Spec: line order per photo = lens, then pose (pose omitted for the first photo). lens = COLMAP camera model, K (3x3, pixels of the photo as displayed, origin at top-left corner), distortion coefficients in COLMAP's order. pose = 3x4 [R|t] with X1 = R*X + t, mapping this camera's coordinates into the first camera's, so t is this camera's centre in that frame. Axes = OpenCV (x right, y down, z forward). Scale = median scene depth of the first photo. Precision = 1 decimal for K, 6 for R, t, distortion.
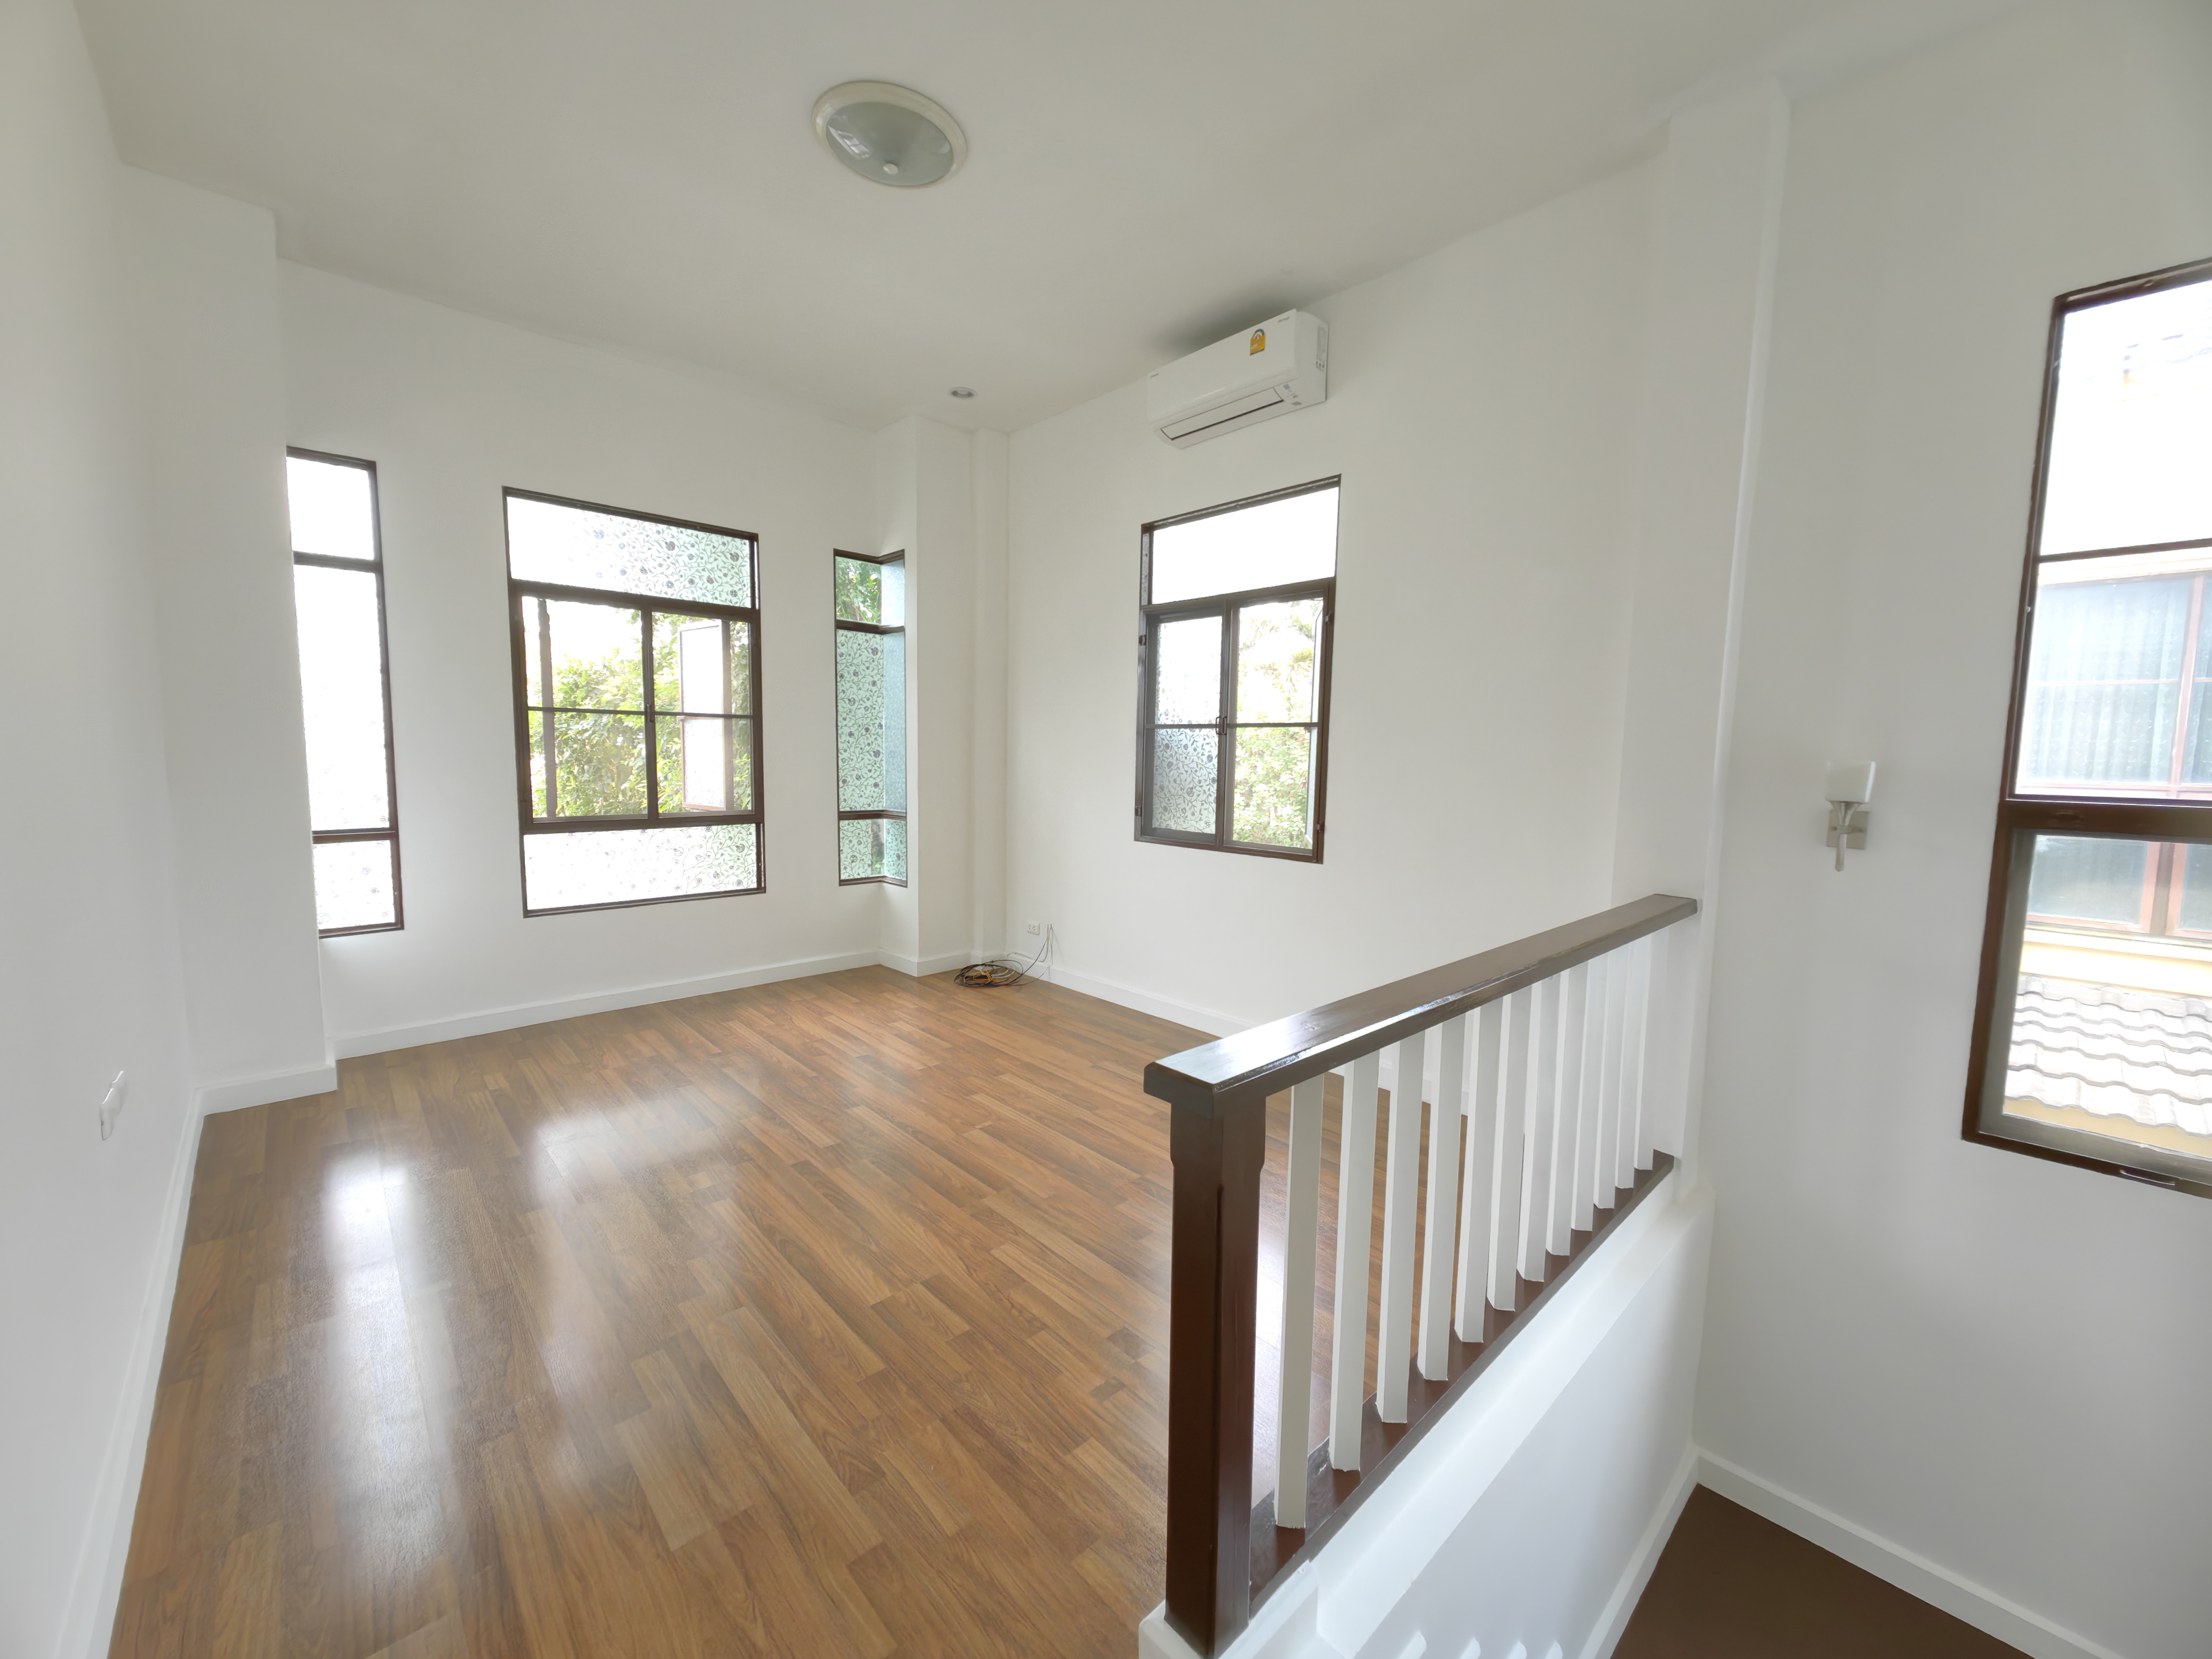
lens RADIAL K [[863.7, 0, 1096.9], [0, 863.7, 831.7], [0, 0, 1]] dist [0.005327, -0.003079]
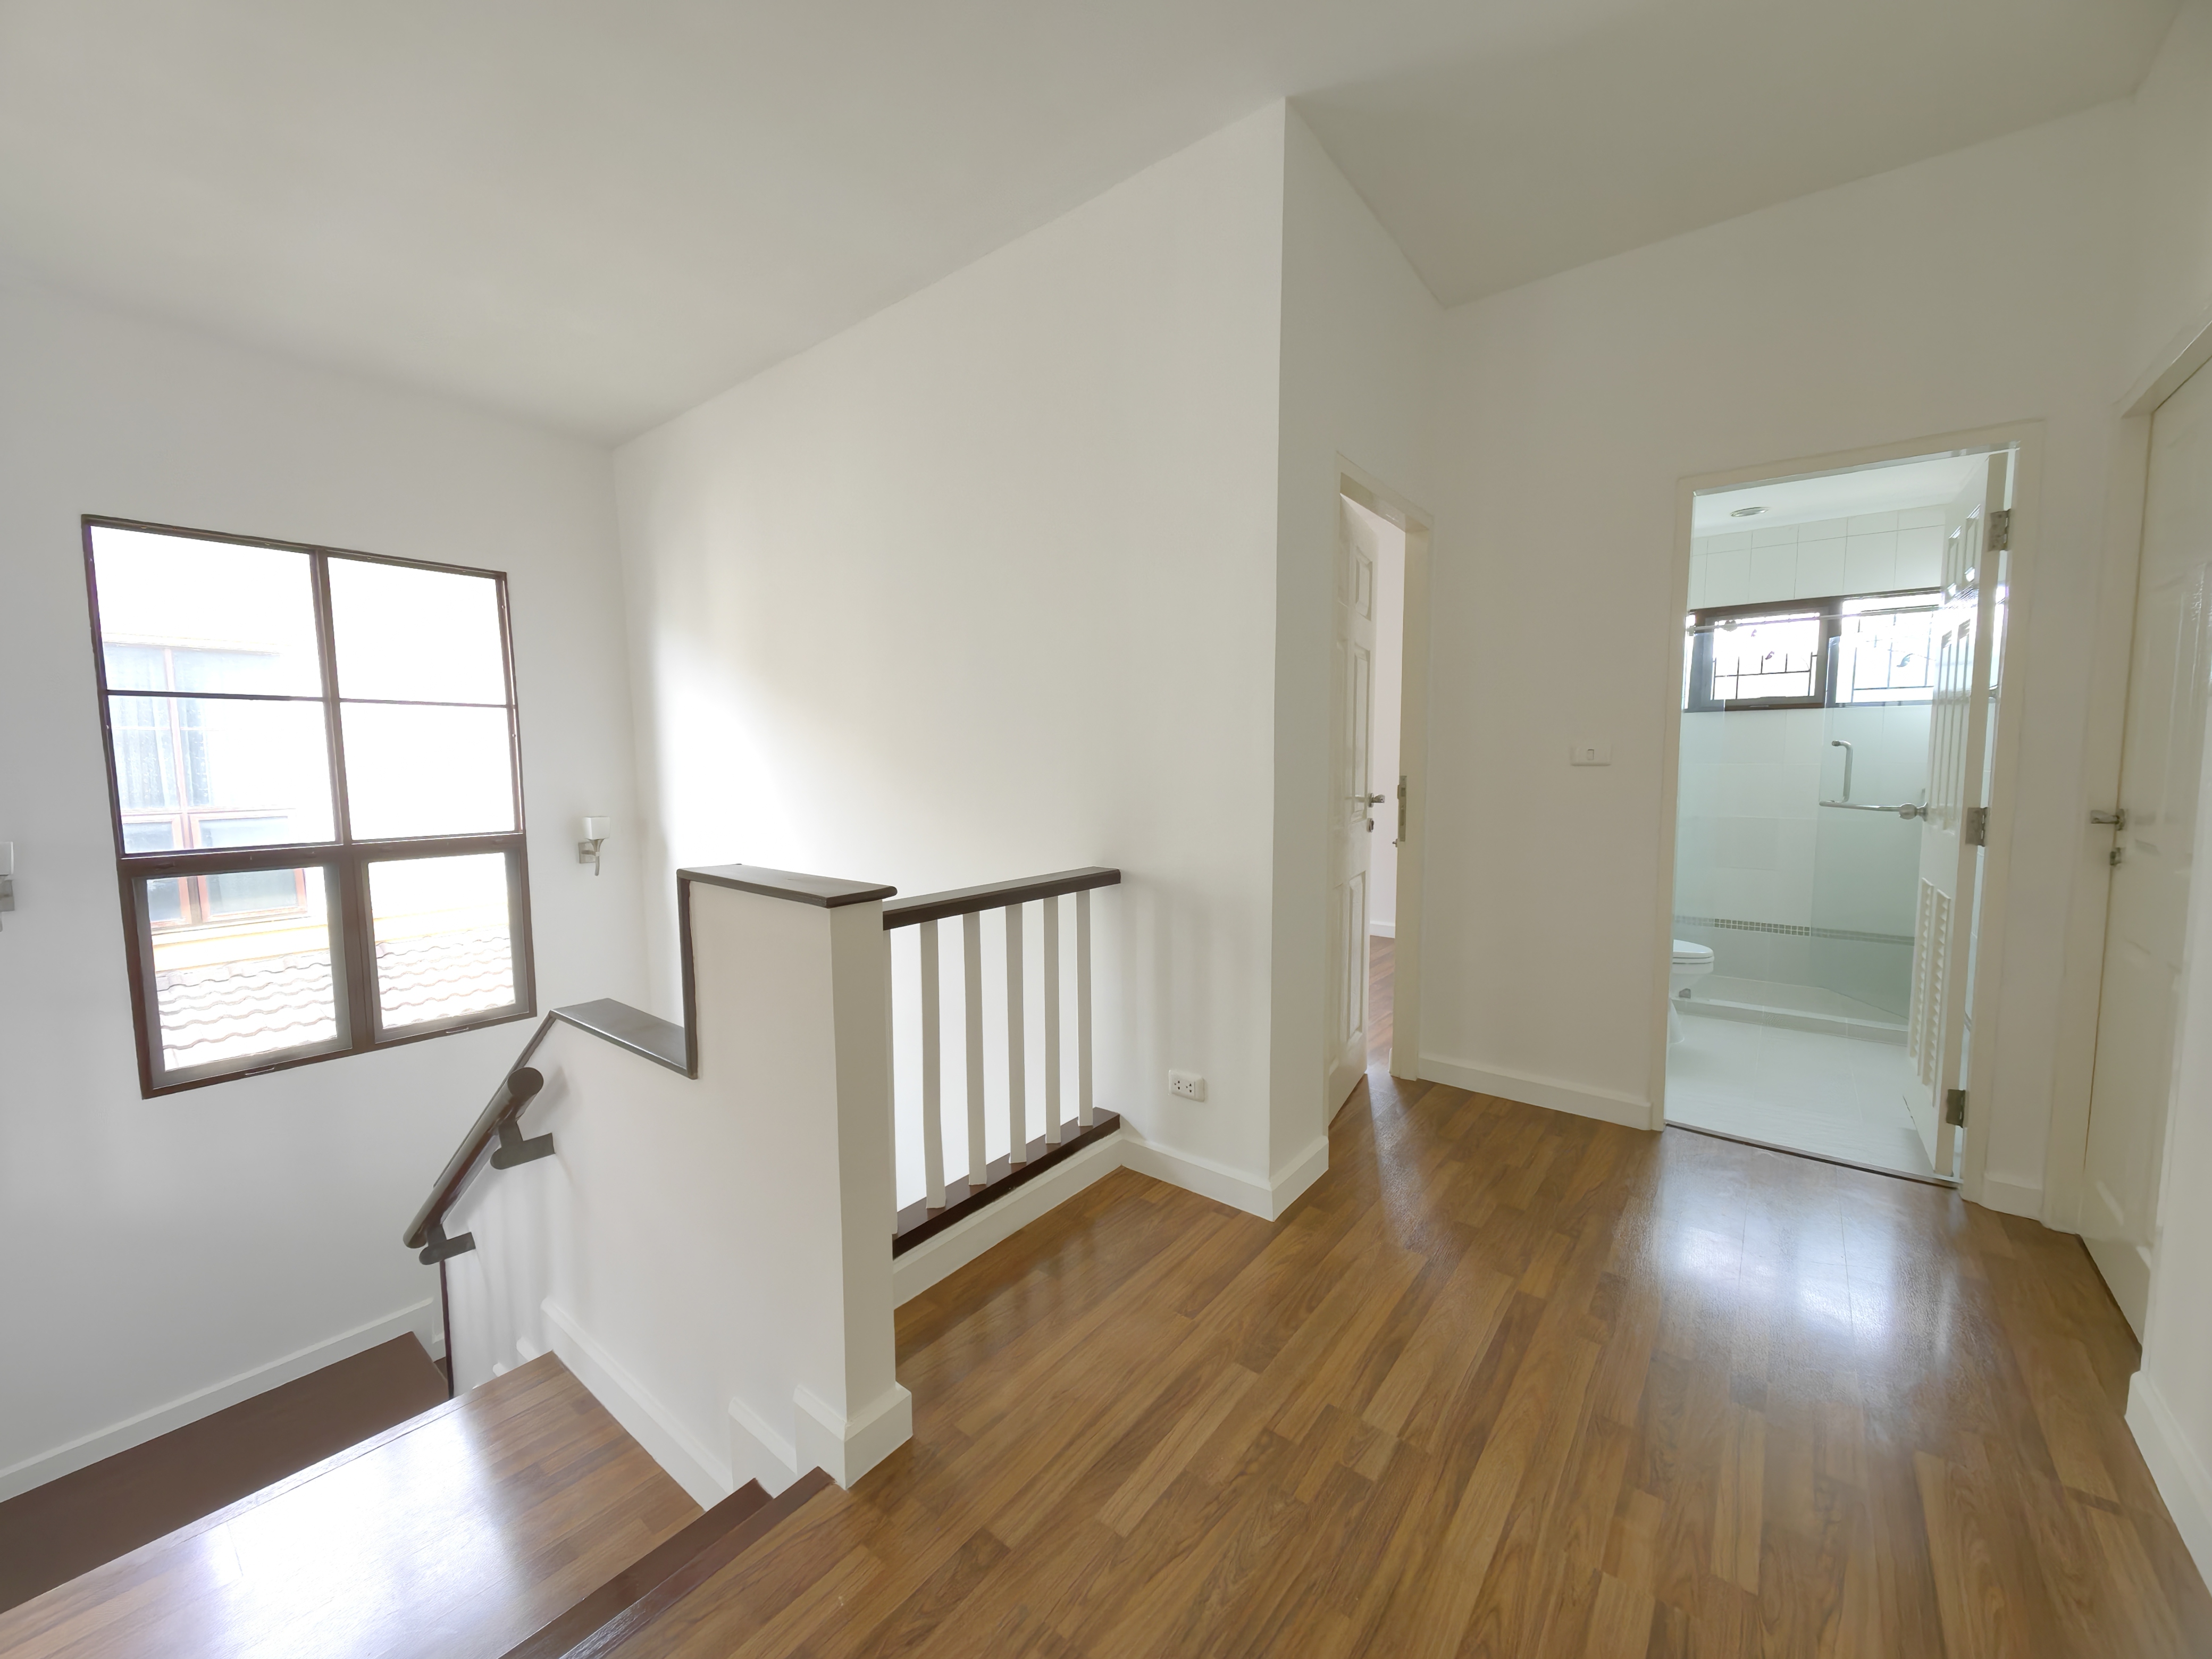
lens RADIAL K [[863.7, 0, 1102.9], [0, 863.7, 828.6], [0, 0, 1]] dist [0.005327, -0.003079]
pose [[-0.158848, -0.099204, 0.982306, -0.348949], [0.097573, 0.988491, 0.115607, -0.053727], [-0.982470, 0.114210, -0.147340, -0.223182]]
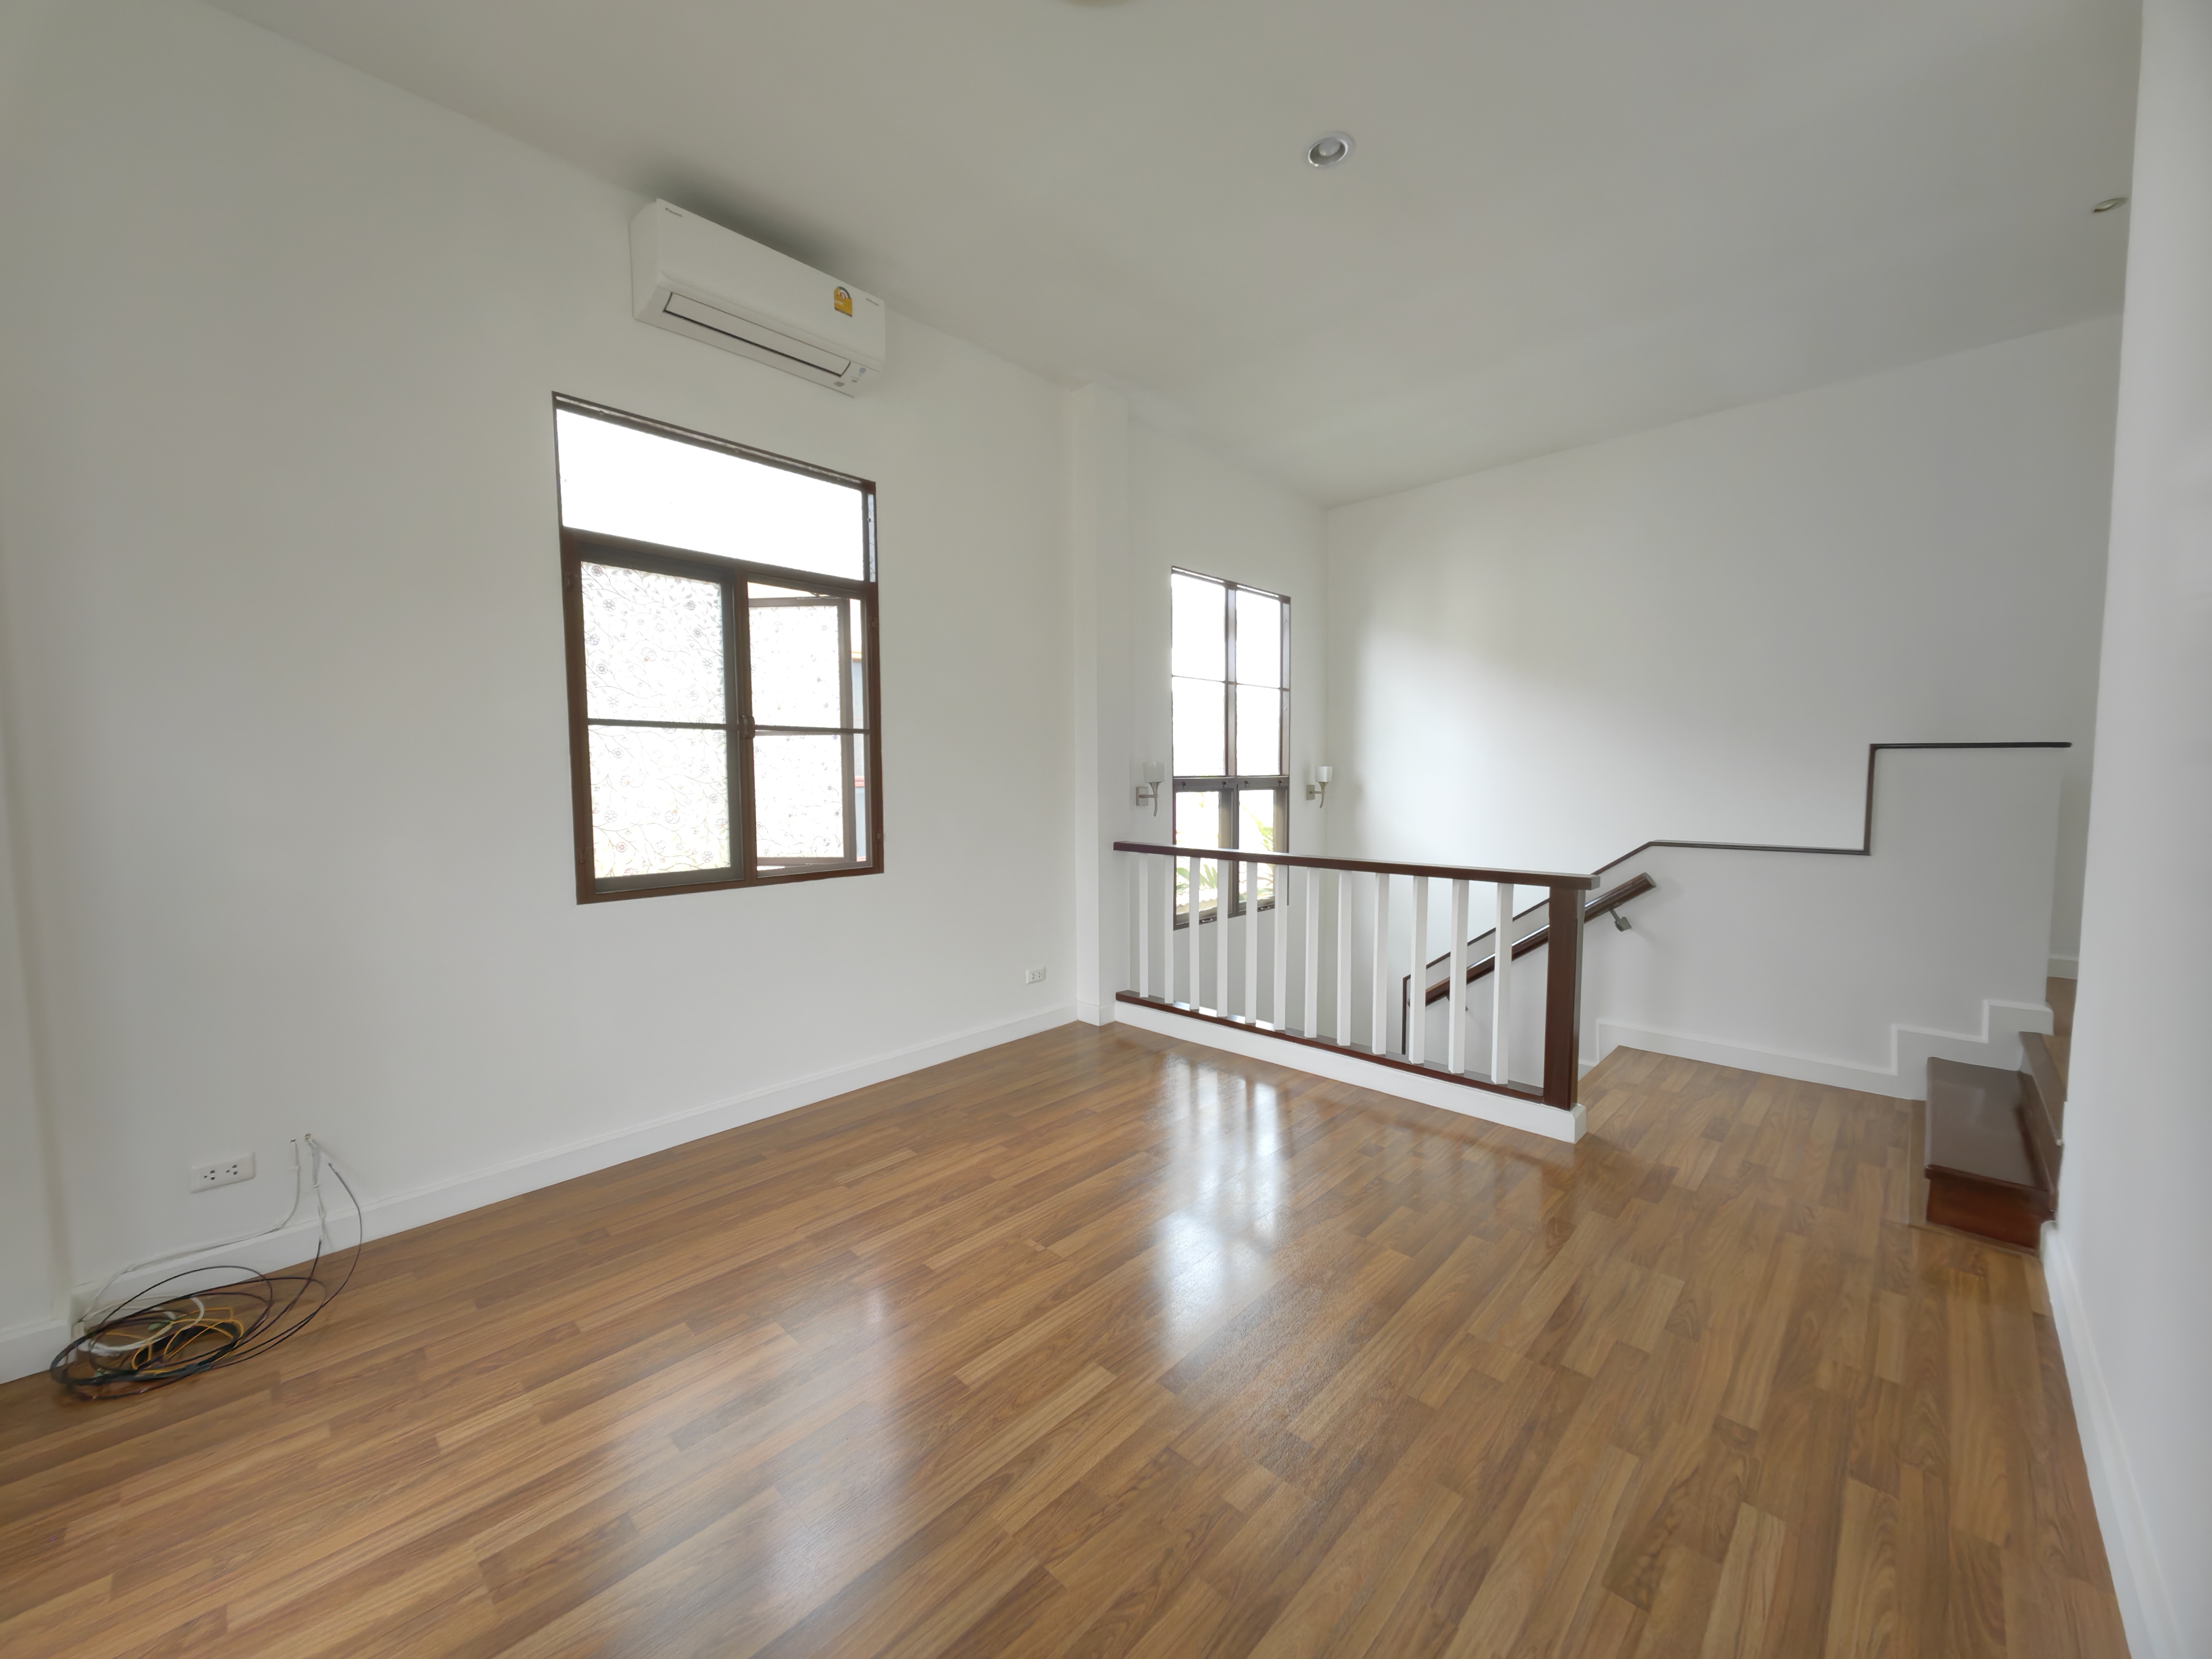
lens RADIAL K [[863.7, 0, 1109.7], [0, 863.7, 834.7], [0, 0, 1]] dist [0.005327, -0.003079]
pose [[-0.079297, -0.091748, 0.992620, -0.699311], [0.096545, 0.990368, 0.099252, -0.074925], [-0.992165, 0.103703, -0.069675, 0.766017]]
